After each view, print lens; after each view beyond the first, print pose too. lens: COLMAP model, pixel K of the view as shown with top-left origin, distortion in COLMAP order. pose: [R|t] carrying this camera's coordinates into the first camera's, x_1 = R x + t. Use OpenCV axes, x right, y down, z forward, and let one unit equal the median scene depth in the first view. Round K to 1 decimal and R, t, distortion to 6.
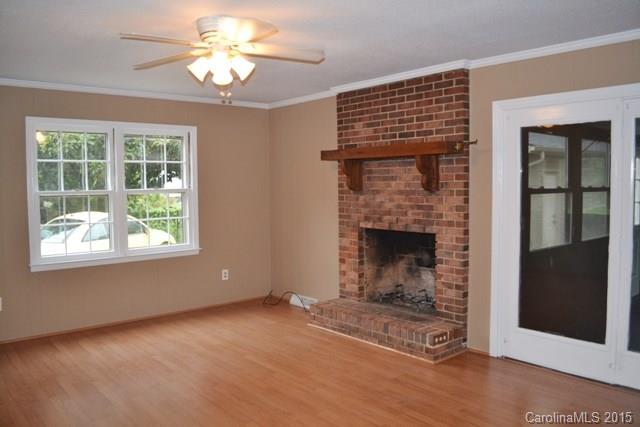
lens RADIAL K [[515.5, 0, 317.7], [0, 515.5, 211.4], [0, 0, 1]] dist [-0.094260, 0.005940]
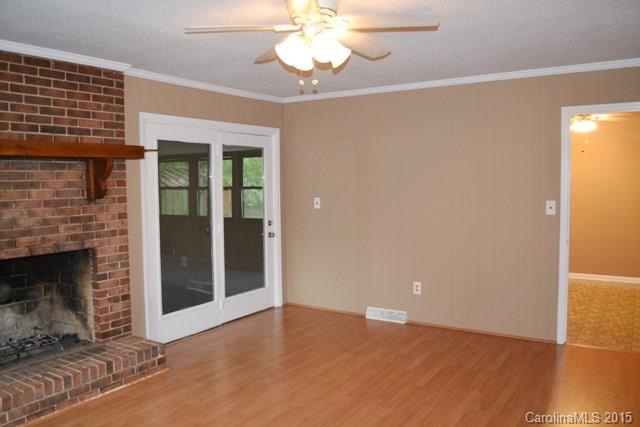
lens RADIAL K [[515.5, 0, 317.7], [0, 515.5, 211.4], [0, 0, 1]] dist [-0.094260, 0.005940]
pose [[-0.291822, -0.043604, 0.955478, -0.706323], [0.068253, 0.995464, 0.066275, -0.049561], [-0.954034, 0.084555, -0.287522, 0.874312]]
